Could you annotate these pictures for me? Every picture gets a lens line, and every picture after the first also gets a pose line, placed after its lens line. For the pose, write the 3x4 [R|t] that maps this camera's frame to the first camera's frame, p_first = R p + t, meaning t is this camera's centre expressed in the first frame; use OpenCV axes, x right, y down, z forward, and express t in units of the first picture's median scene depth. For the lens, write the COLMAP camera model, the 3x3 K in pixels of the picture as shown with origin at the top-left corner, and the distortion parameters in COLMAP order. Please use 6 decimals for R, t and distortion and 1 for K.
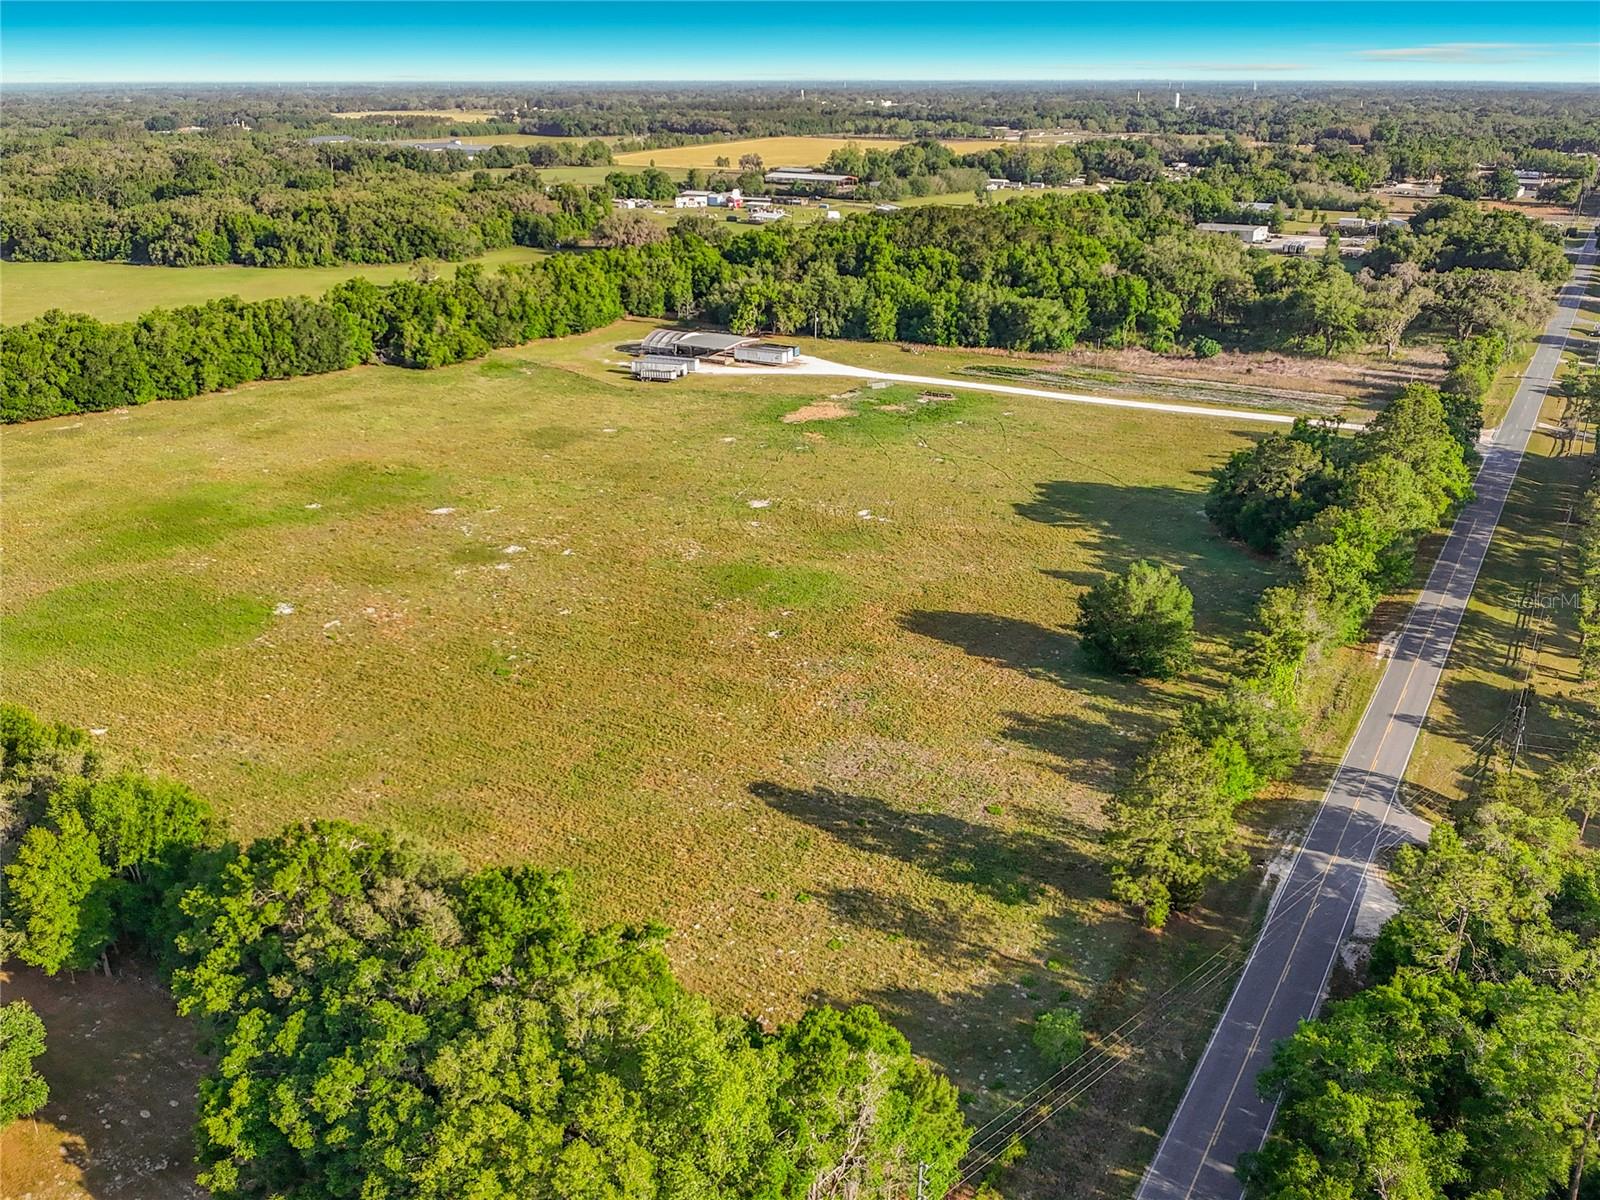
lens RADIAL K [[1368.6, 0, 805.1], [0, 1368.6, 599.8], [0, 0, 1]] dist [0.101663, -0.309163]
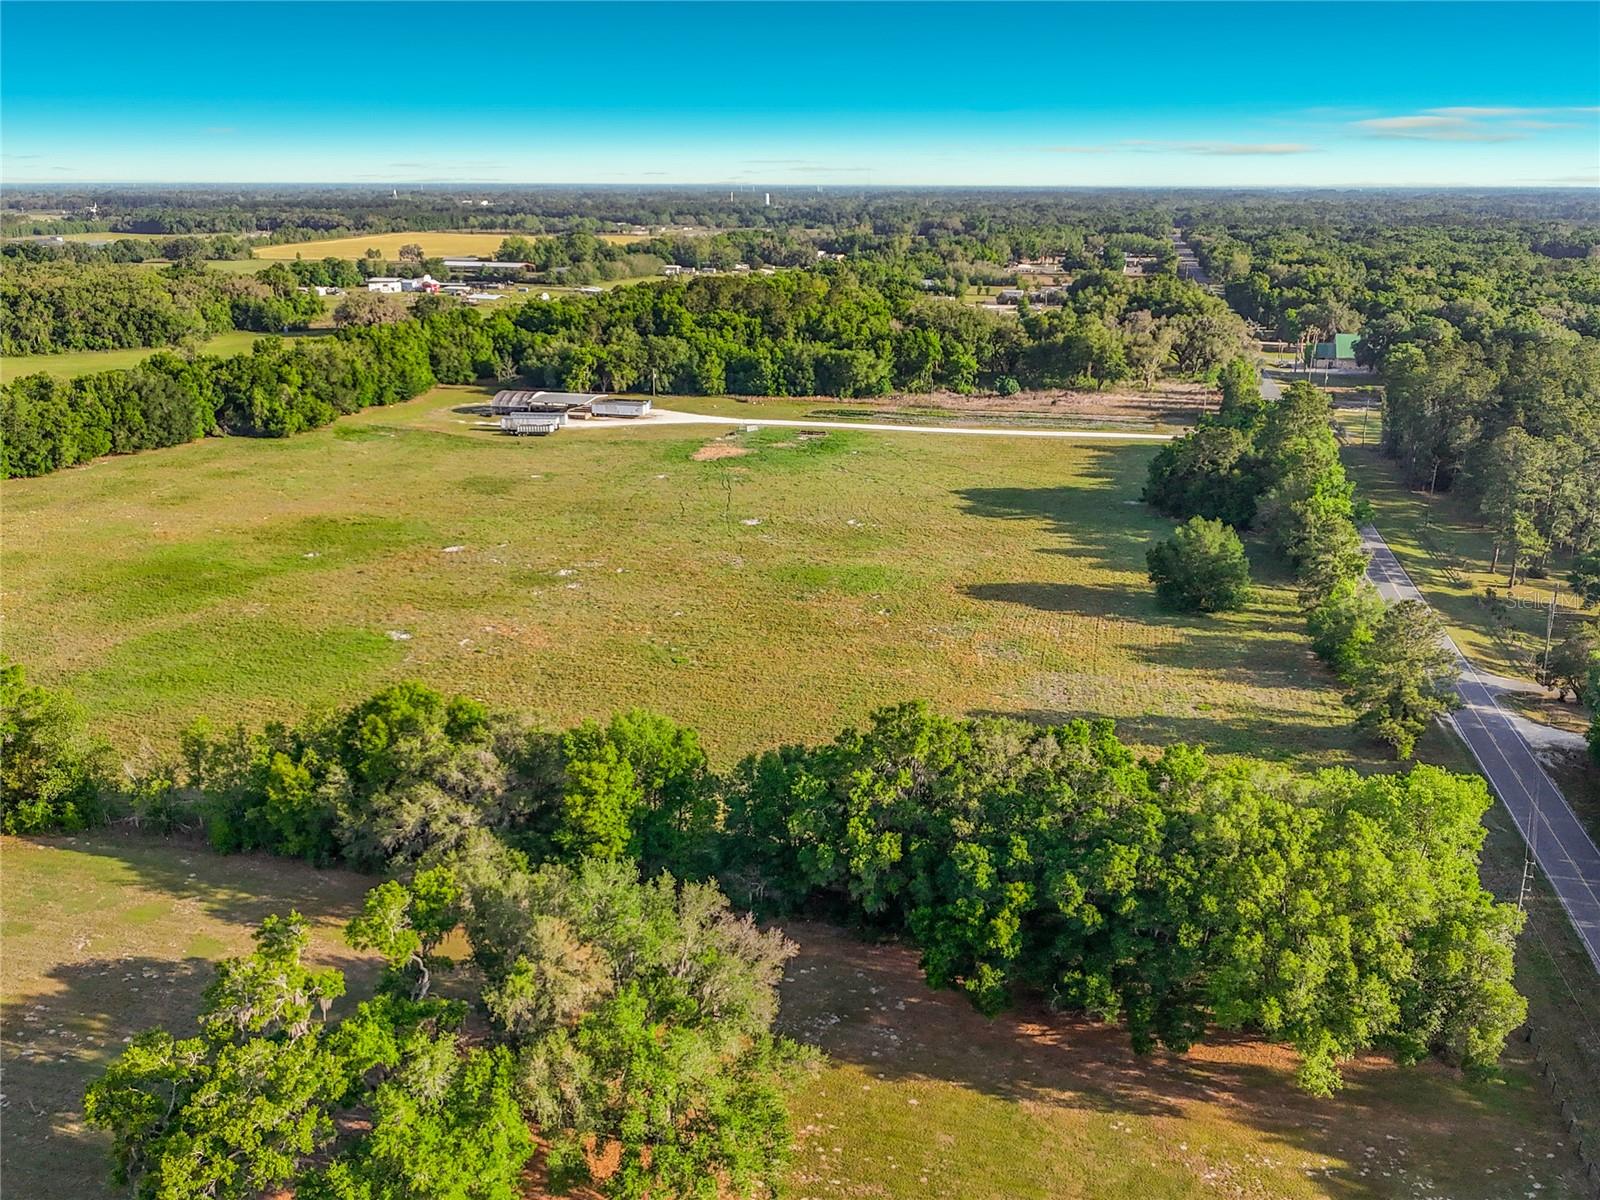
lens RADIAL K [[1366.8, 0, 805.3], [0, 1366.8, 602.2], [0, 0, 1]] dist [0.064928, -0.132195]
pose [[0.954949, -0.083570, 0.284760, -0.197866], [0.102249, 0.993433, -0.051344, 0.033444], [-0.278599, 0.078147, 0.957223, -0.018775]]
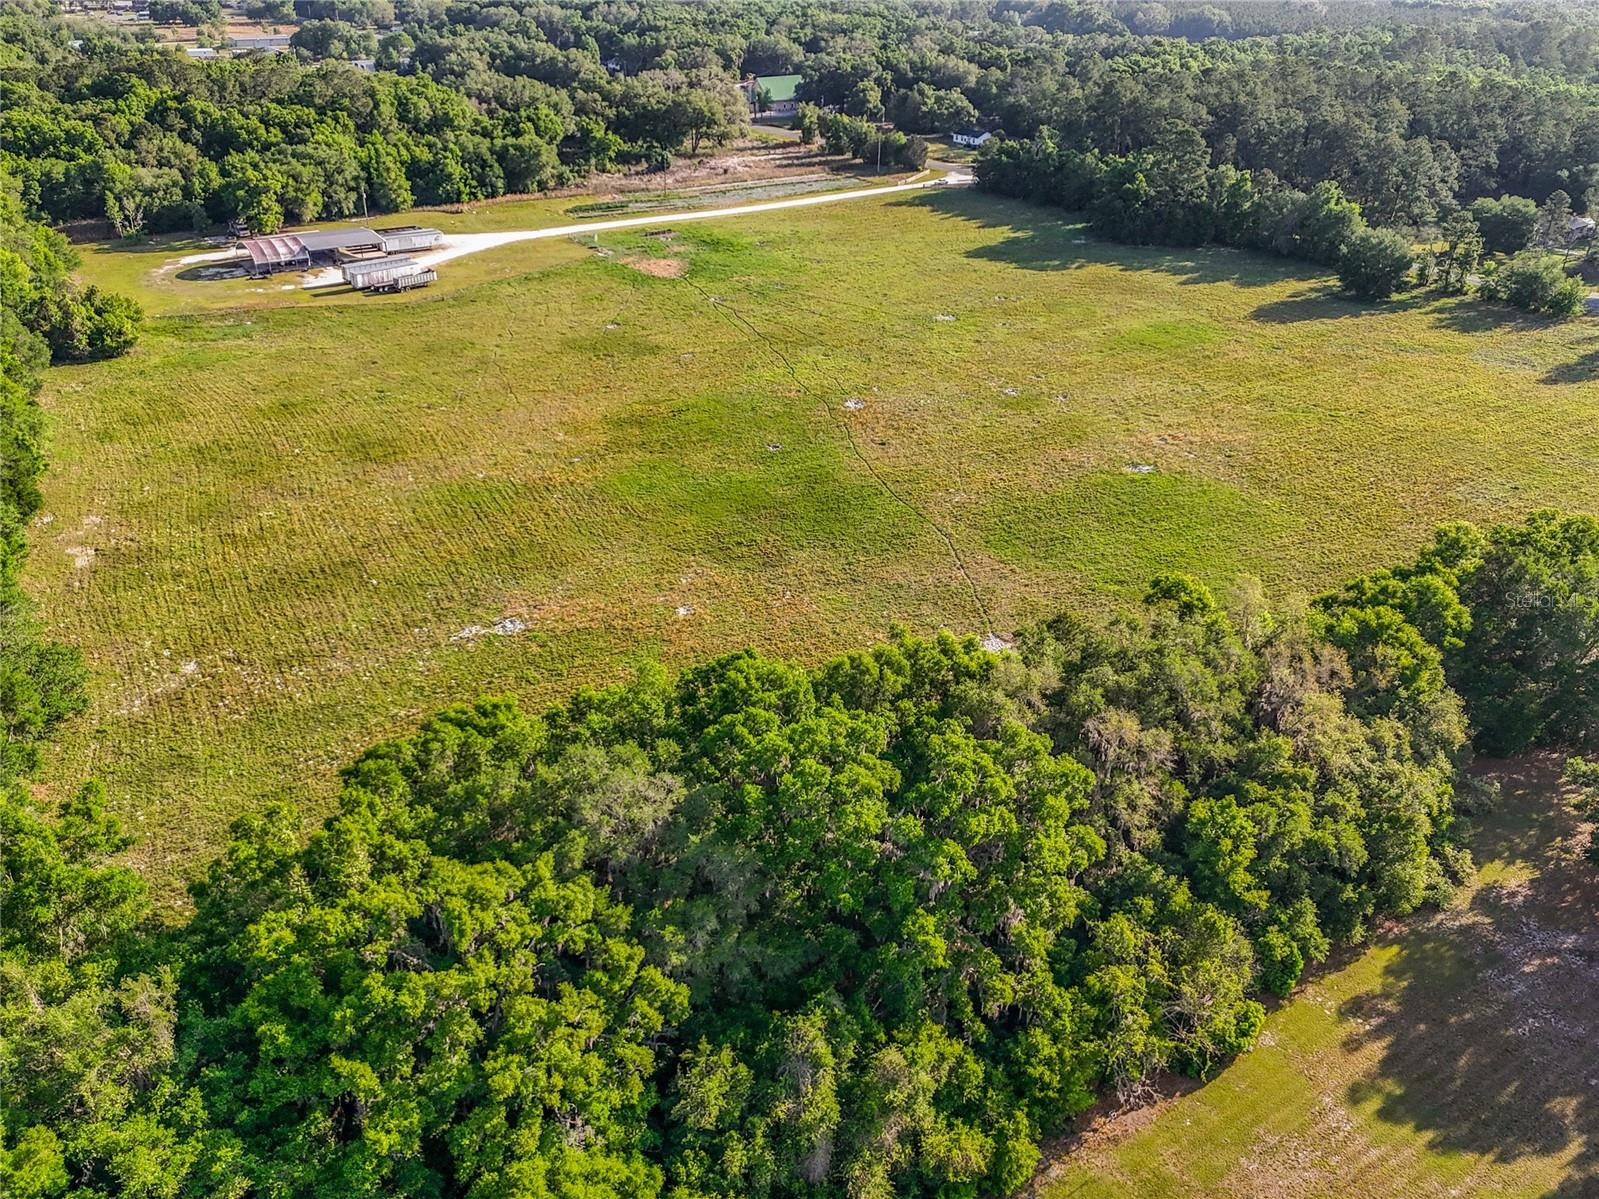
lens RADIAL K [[1329.6, 0, 797.9], [0, 1329.6, 647.6], [0, 0, 1]] dist [0.053241, -0.043896]
pose [[0.411780, -0.436964, 0.799687, -0.690055], [0.313016, 0.891969, 0.326209, -0.143956], [-0.855838, 0.115989, 0.504072, 0.385823]]
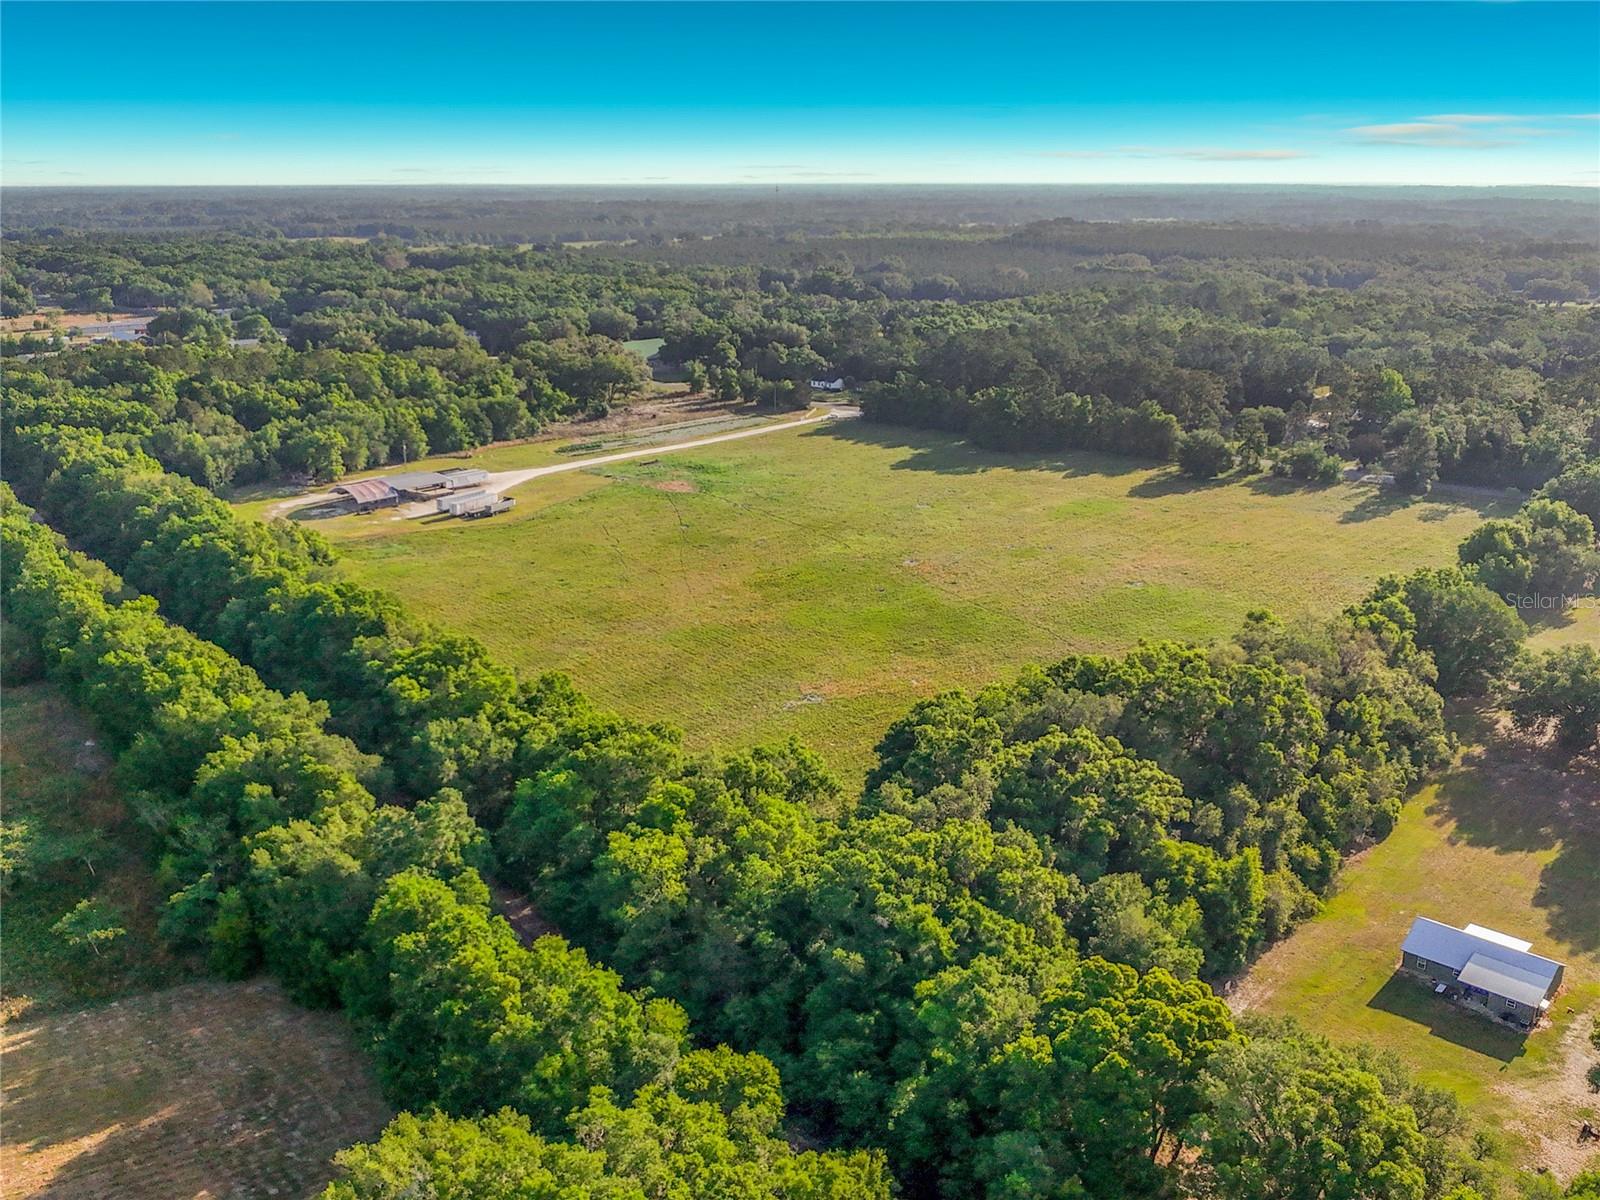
lens RADIAL K [[1375.0, 0, 799.0], [0, 1375.0, 600.2], [0, 0, 1]] dist [0.062430, -0.144121]
pose [[0.191725, -0.283592, 0.939584, -0.964861], [0.346675, 0.915199, 0.205492, -0.214206], [-0.918182, 0.286332, 0.273781, 0.486878]]
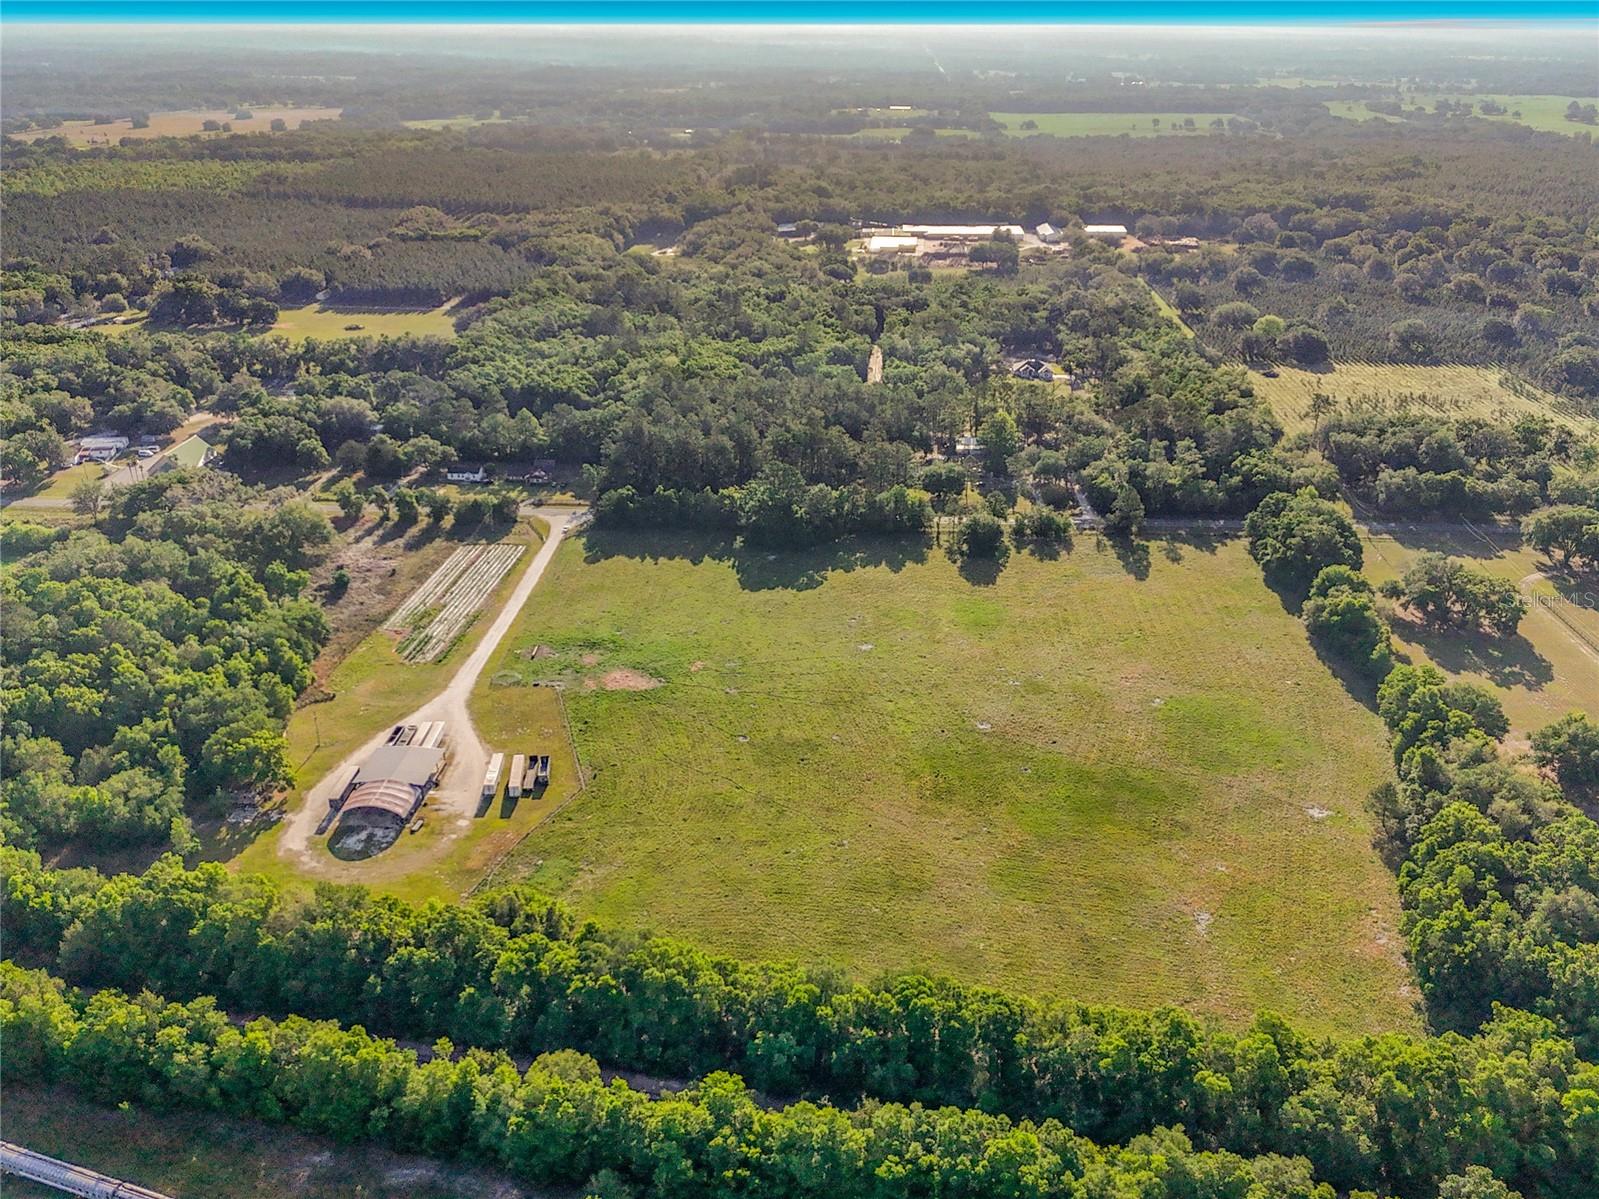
lens RADIAL K [[1350.7, 0, 801.1], [0, 1350.7, 597.6], [0, 0, 1]] dist [0.081795, -0.152723]
pose [[-0.455274, -0.347447, 0.819760, -0.853327], [0.314452, 0.798634, 0.513131, -0.636055], [-0.832974, 0.491391, -0.254342, 0.945247]]
